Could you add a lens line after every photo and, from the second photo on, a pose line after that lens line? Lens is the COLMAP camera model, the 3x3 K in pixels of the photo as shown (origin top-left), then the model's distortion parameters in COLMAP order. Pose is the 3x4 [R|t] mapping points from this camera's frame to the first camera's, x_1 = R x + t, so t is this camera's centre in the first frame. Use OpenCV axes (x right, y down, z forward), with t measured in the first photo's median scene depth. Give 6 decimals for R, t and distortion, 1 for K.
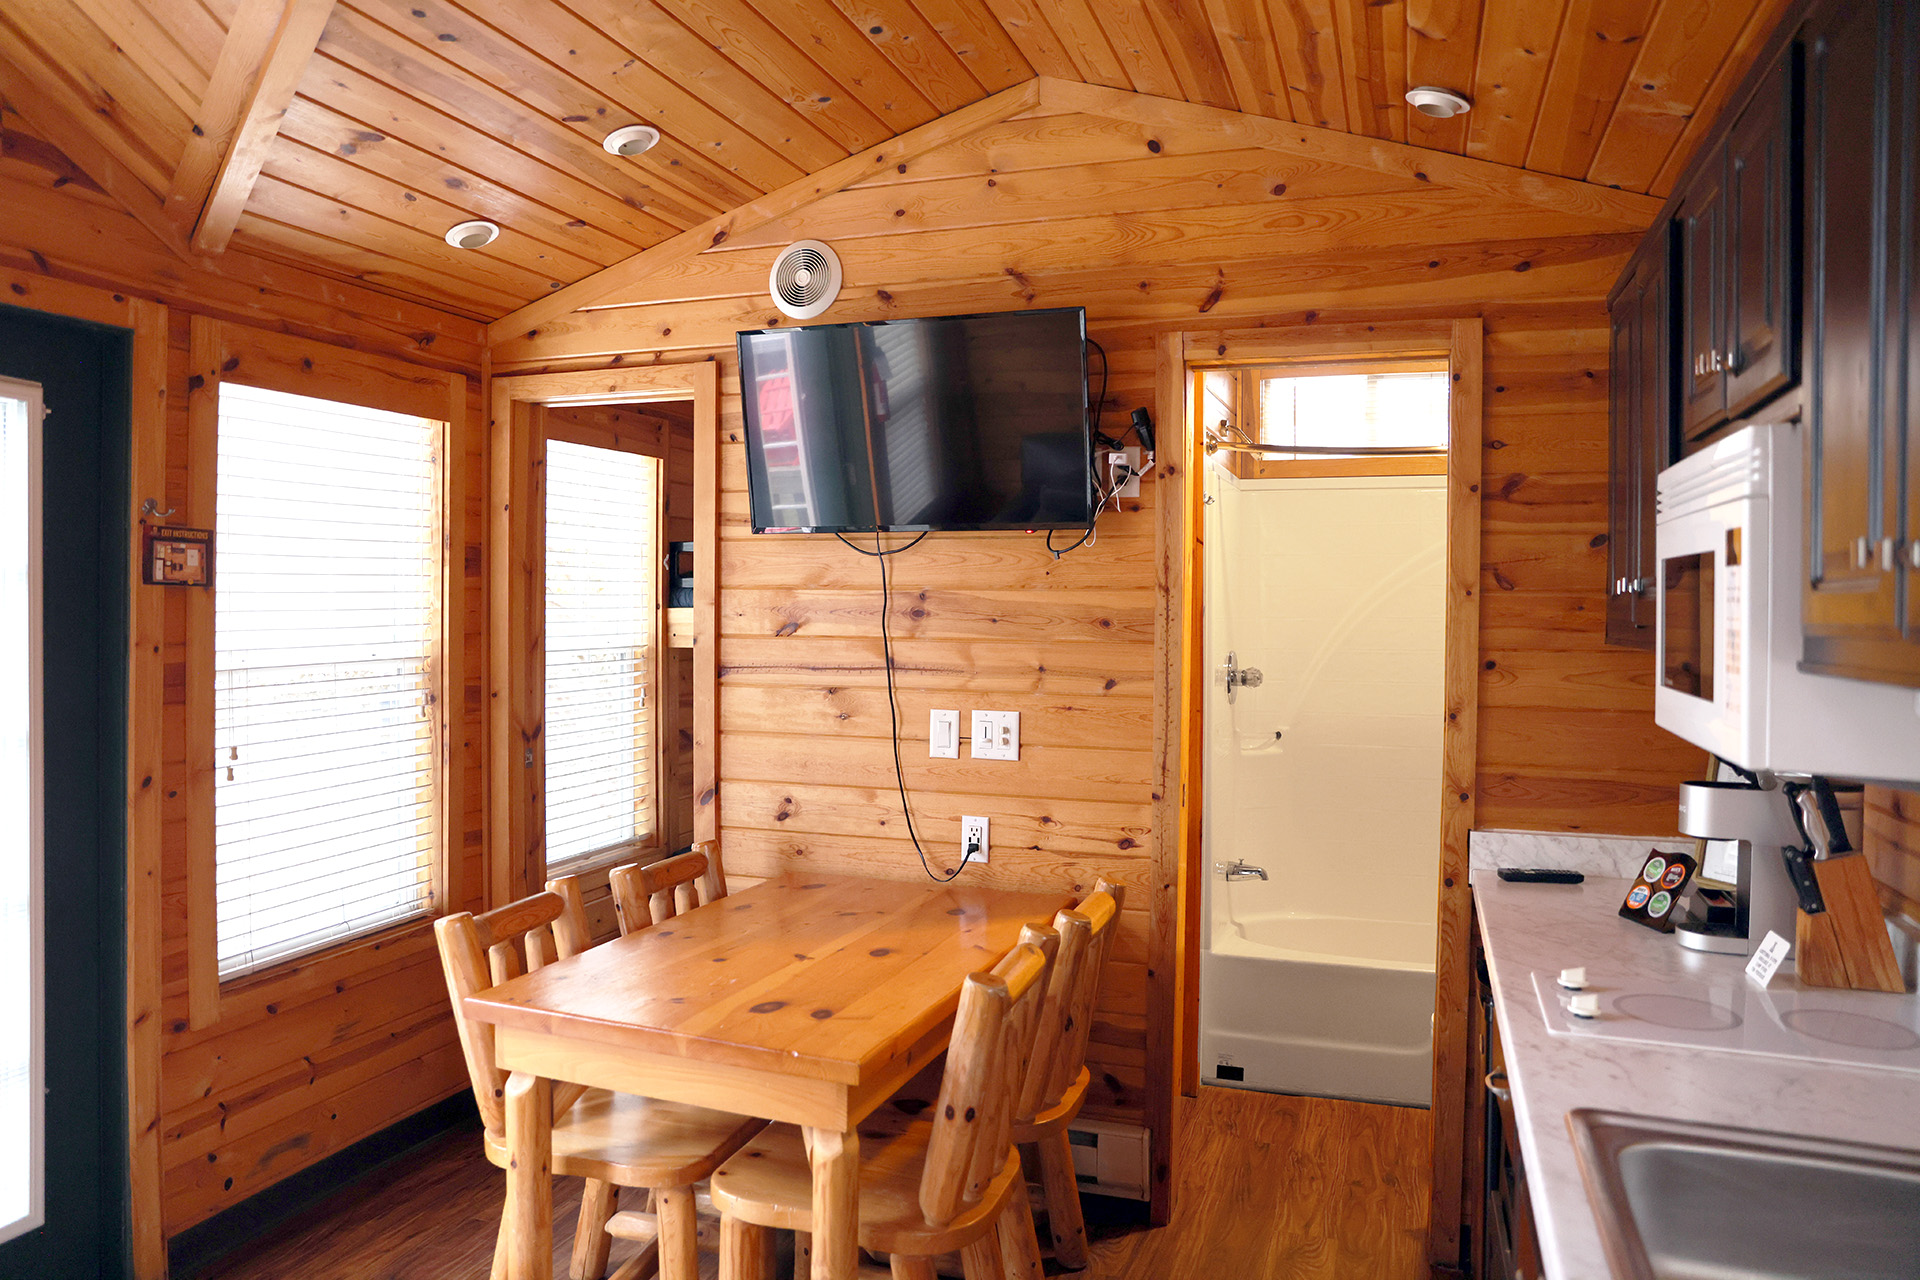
lens RADIAL K [[1361.5, 0, 956.4], [0, 1361.5, 626.8], [0, 0, 1]] dist [-0.054065, 0.029687]
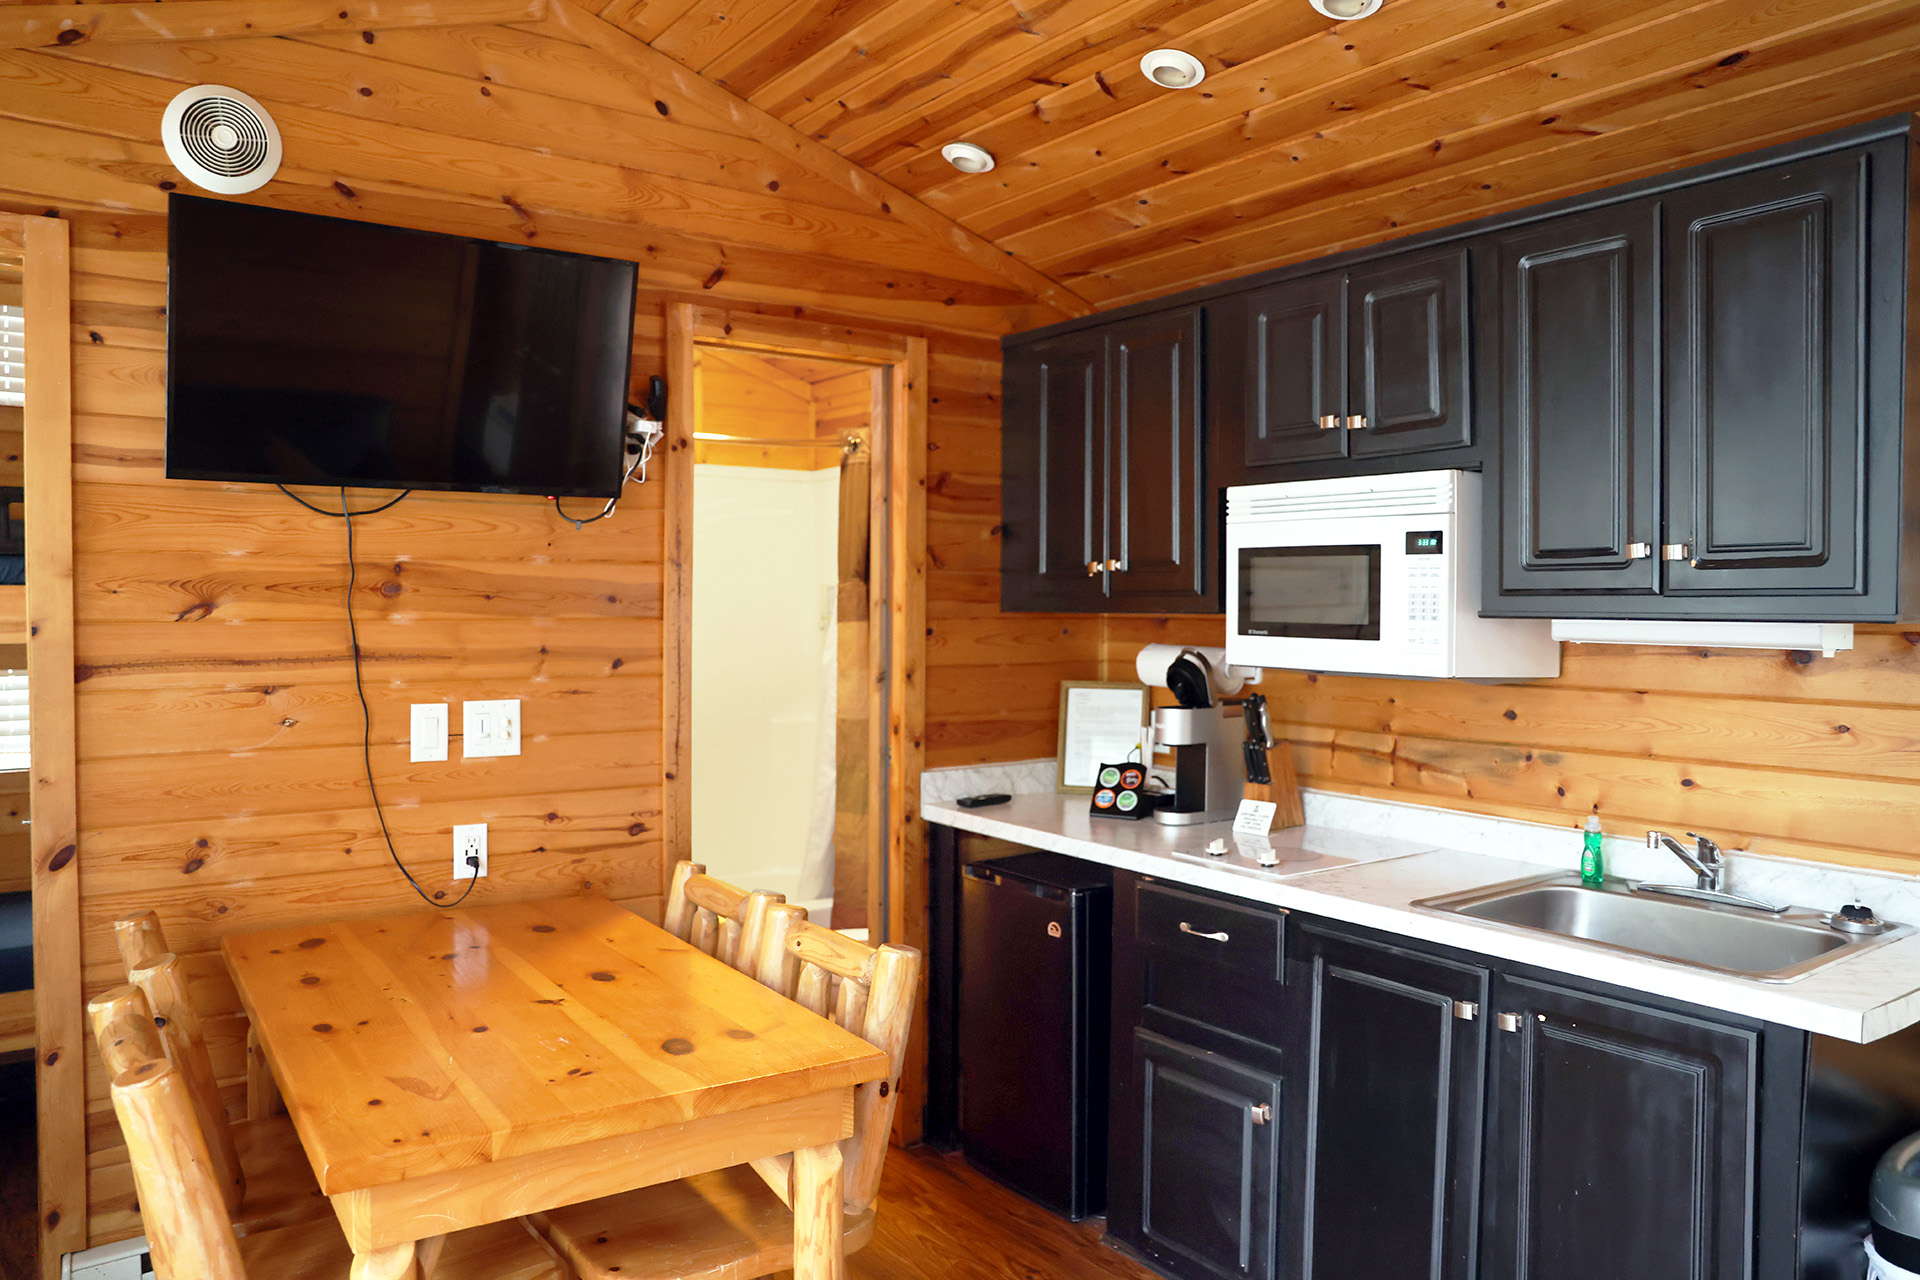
lens RADIAL K [[1361.5, 0, 1002.7], [0, 1361.5, 619.9], [0, 0, 1]] dist [-0.054065, 0.029687]
pose [[0.560382, -0.018725, 0.828023, -0.525764], [0.011854, 0.999823, 0.014588, 0.001347], [-0.828150, 0.001641, 0.560505, 0.254749]]
